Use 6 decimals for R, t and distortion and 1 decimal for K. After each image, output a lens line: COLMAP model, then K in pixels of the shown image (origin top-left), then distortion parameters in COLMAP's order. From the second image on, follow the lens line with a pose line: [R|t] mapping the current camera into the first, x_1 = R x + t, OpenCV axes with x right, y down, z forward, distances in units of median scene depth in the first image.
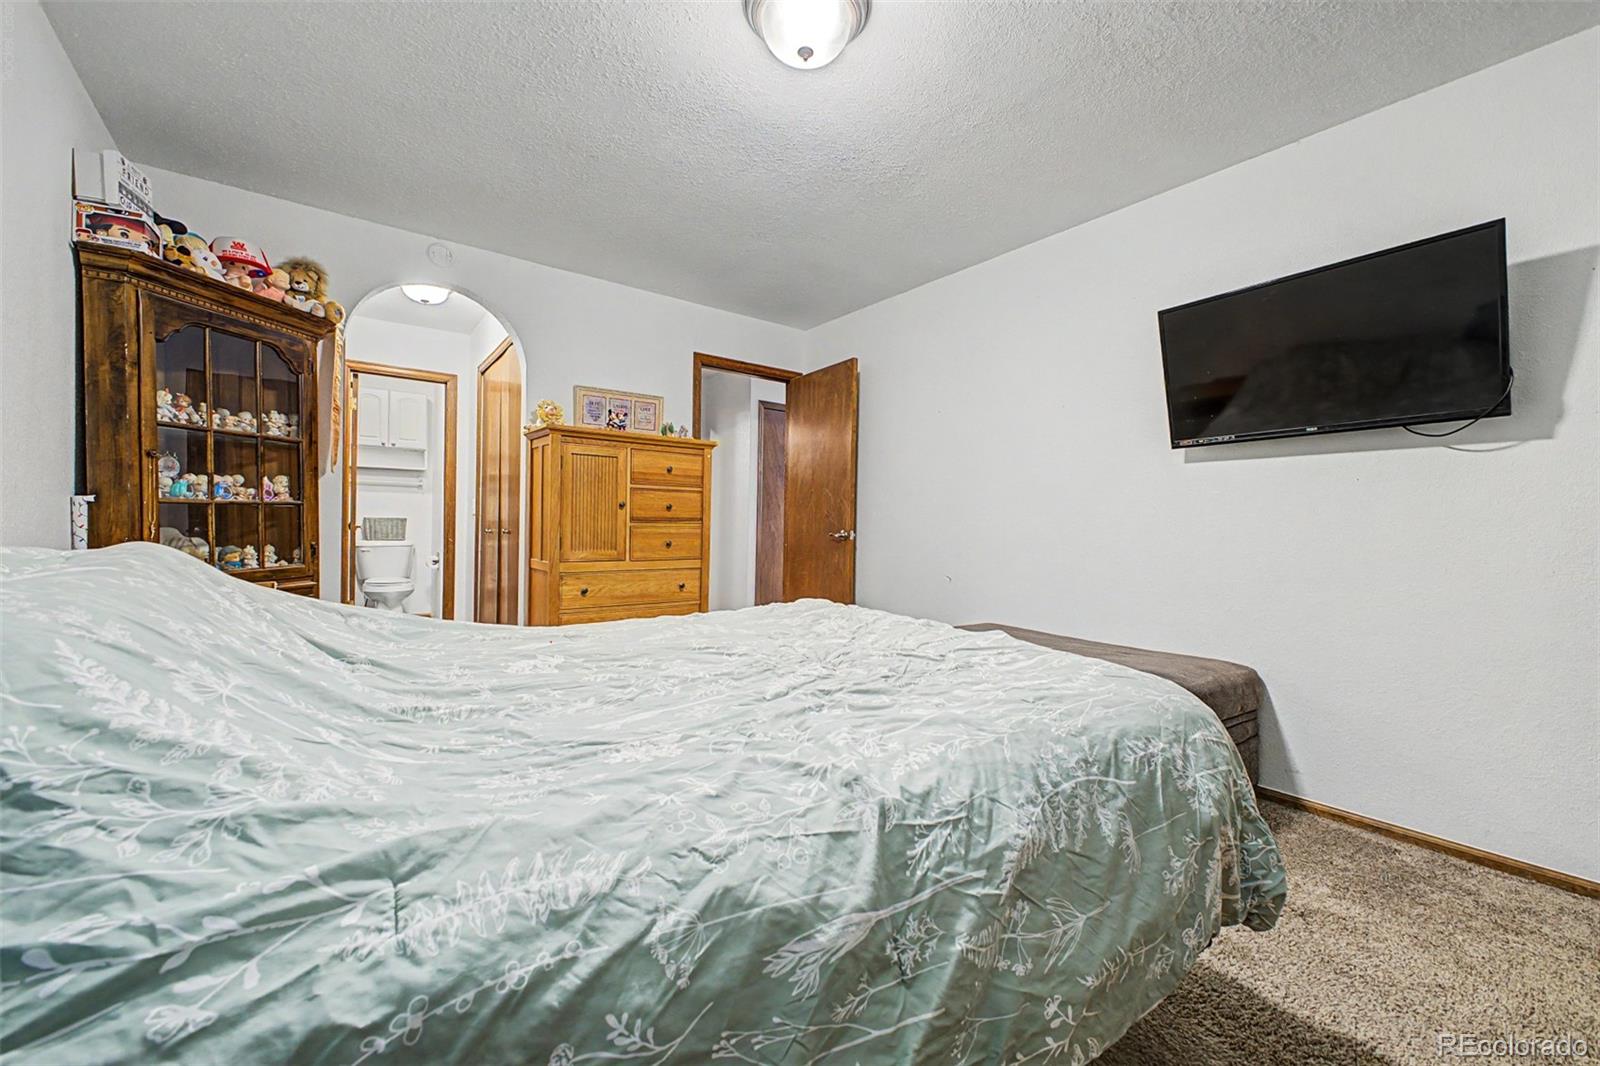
lens RADIAL K [[631.4, 0, 806.2], [0, 631.4, 527.3], [0, 0, 1]] dist [0.023003, -0.007733]
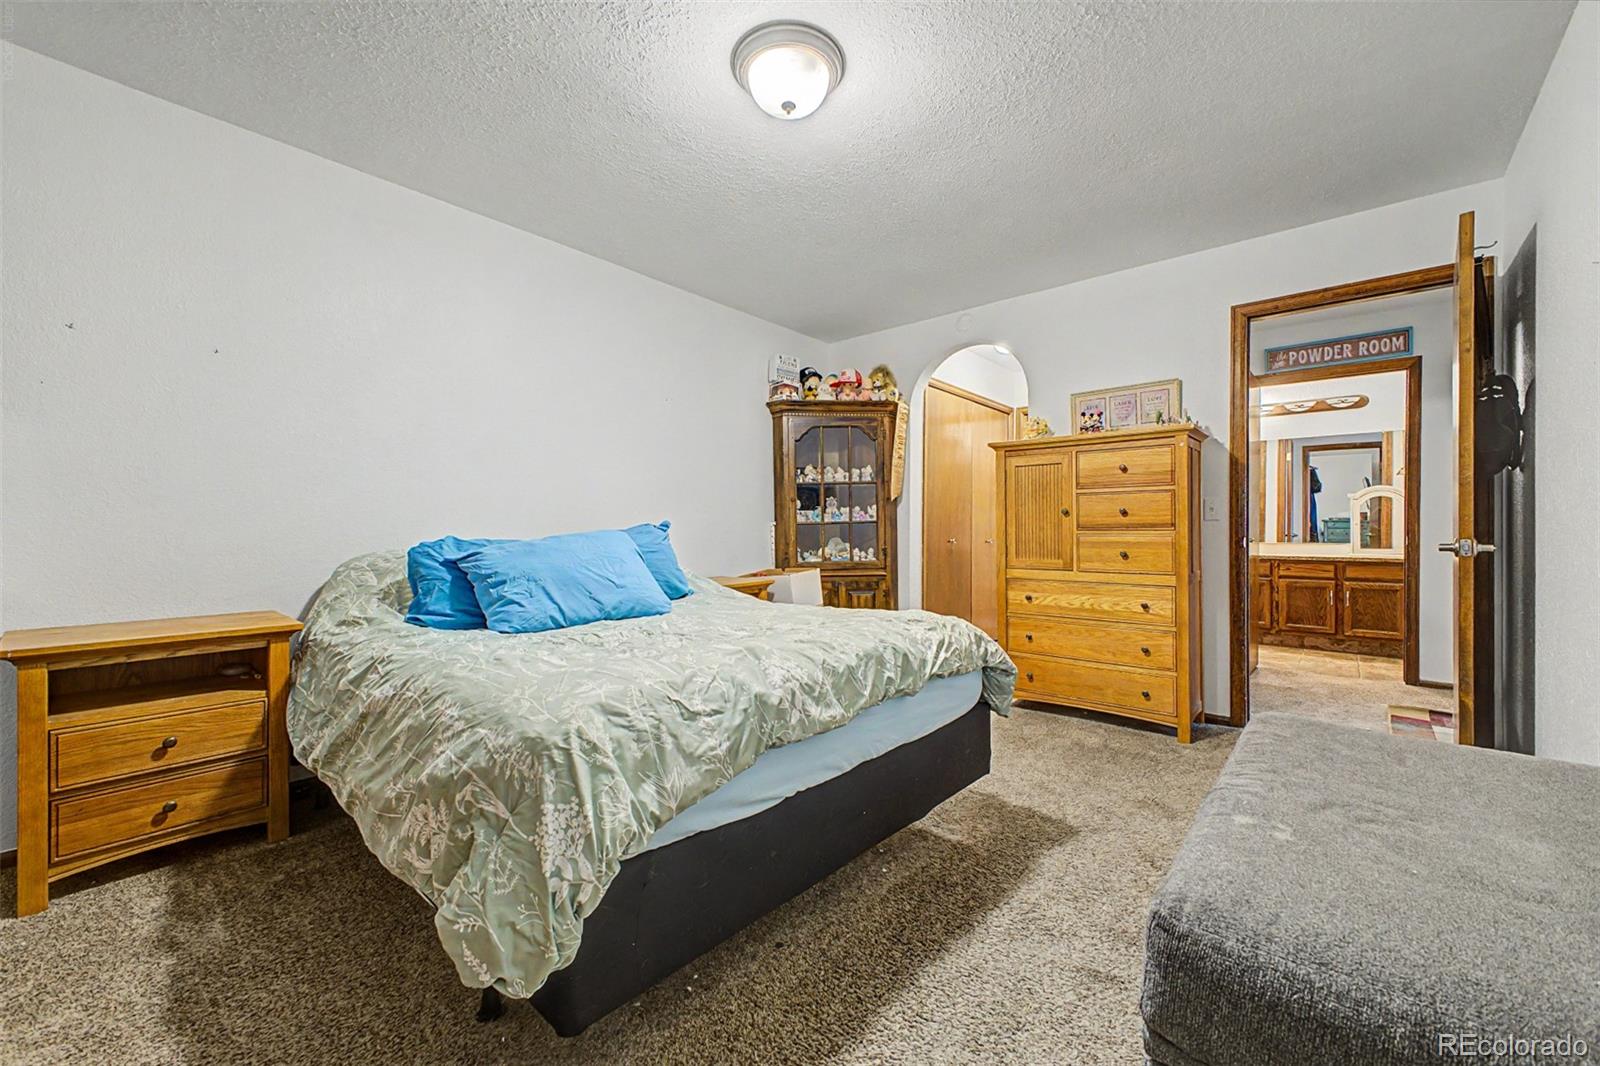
lens RADIAL K [[628.2, 0, 807.6], [0, 628.2, 530.6], [0, 0, 1]] dist [0.021862, -0.006390]
pose [[0.207347, -0.013046, -0.978180, 0.579411], [0.003407, 0.999915, -0.012613, 0.003099], [0.978261, -0.000718, 0.207374, 0.432934]]
